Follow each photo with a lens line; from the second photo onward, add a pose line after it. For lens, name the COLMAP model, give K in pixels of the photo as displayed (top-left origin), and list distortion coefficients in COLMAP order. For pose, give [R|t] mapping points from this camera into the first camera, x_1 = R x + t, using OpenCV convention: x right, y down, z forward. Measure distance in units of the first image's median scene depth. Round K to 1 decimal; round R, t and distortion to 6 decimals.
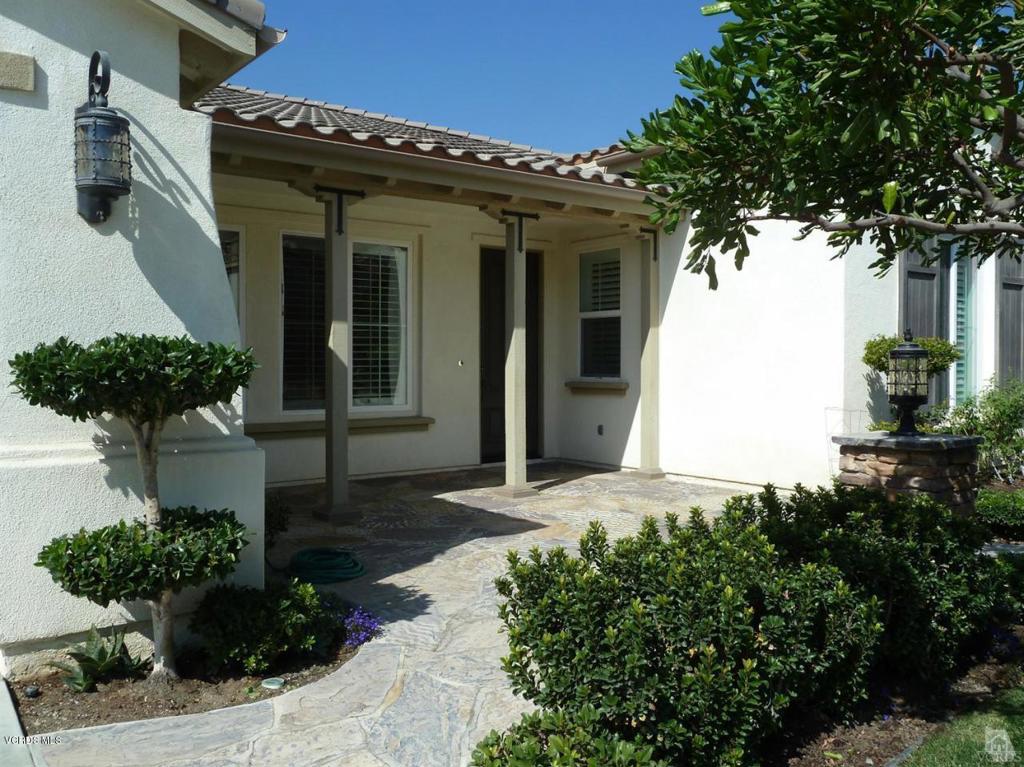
lens RADIAL K [[863.4, 0, 514.4], [0, 863.4, 387.2], [0, 0, 1]] dist [-0.029487, 0.007436]
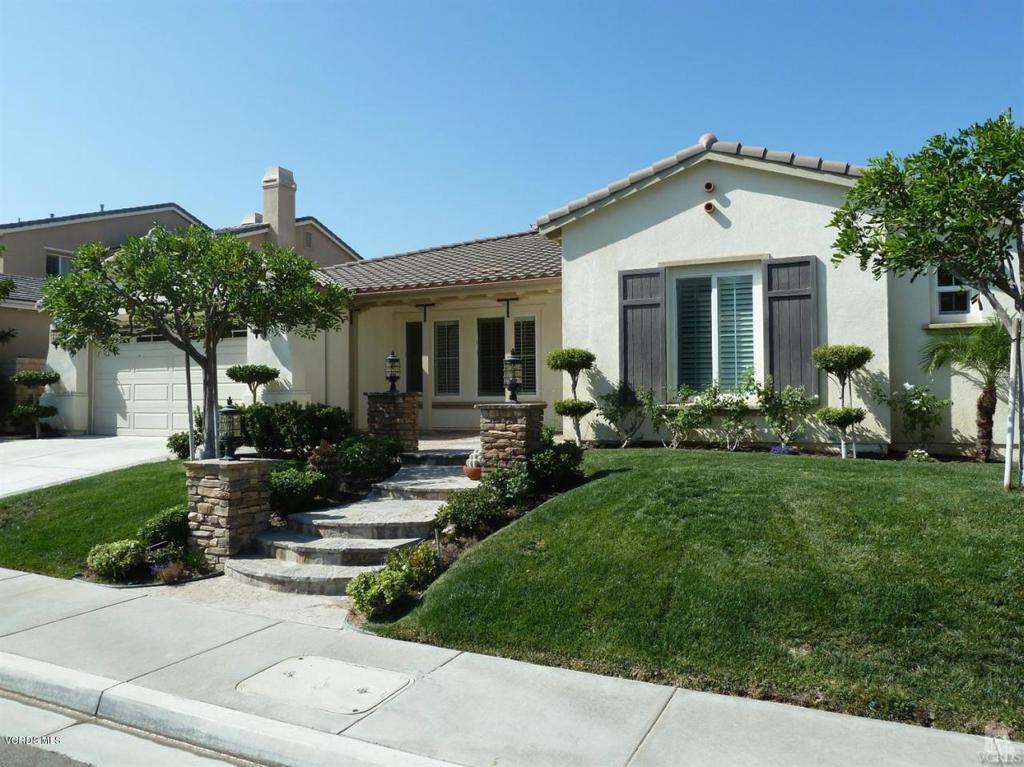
lens RADIAL K [[764.2, 0, 512.8], [0, 764.2, 386.1], [0, 0, 1]] dist [-0.039215, 0.018299]
pose [[0.443277, -0.011576, -0.896310, 1.713034], [-0.024992, 0.999368, -0.025267, 0.053978], [0.896036, 0.033601, 0.442708, 0.220610]]
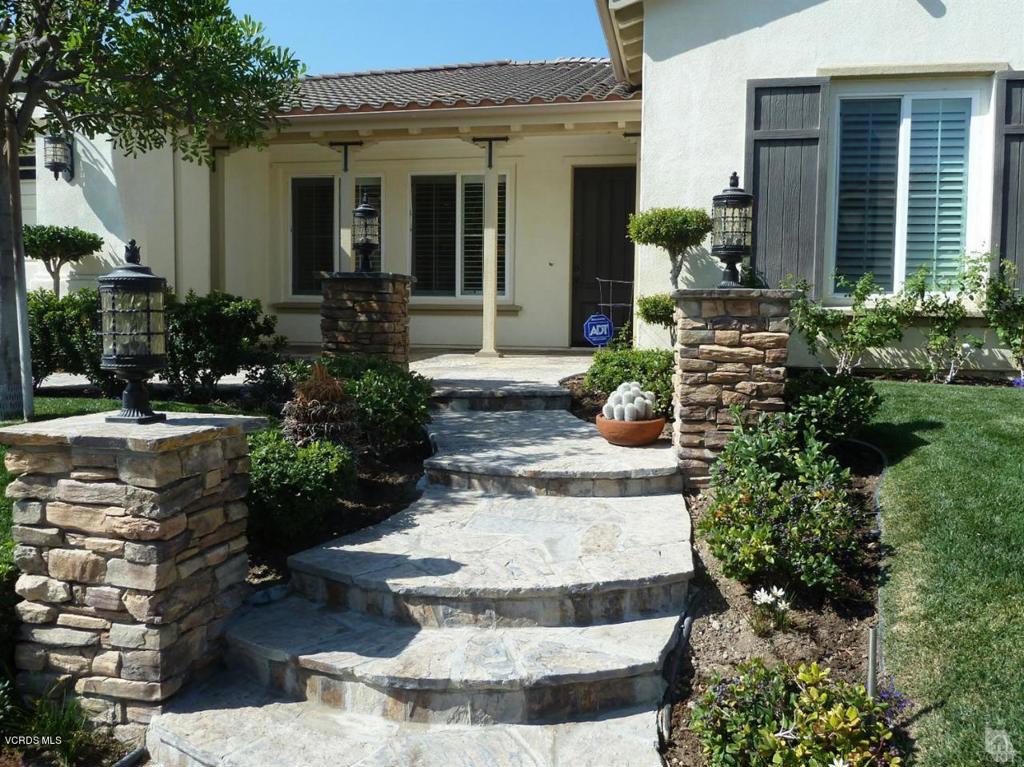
lens RADIAL K [[863.4, 0, 515.4], [0, 863.4, 380.5], [0, 0, 1]] dist [-0.029487, 0.007436]
pose [[0.636425, 0.072353, -0.767938, 1.091357], [-0.040959, 0.997356, 0.060023, 0.084408], [0.770251, -0.006746, 0.637706, 0.214559]]
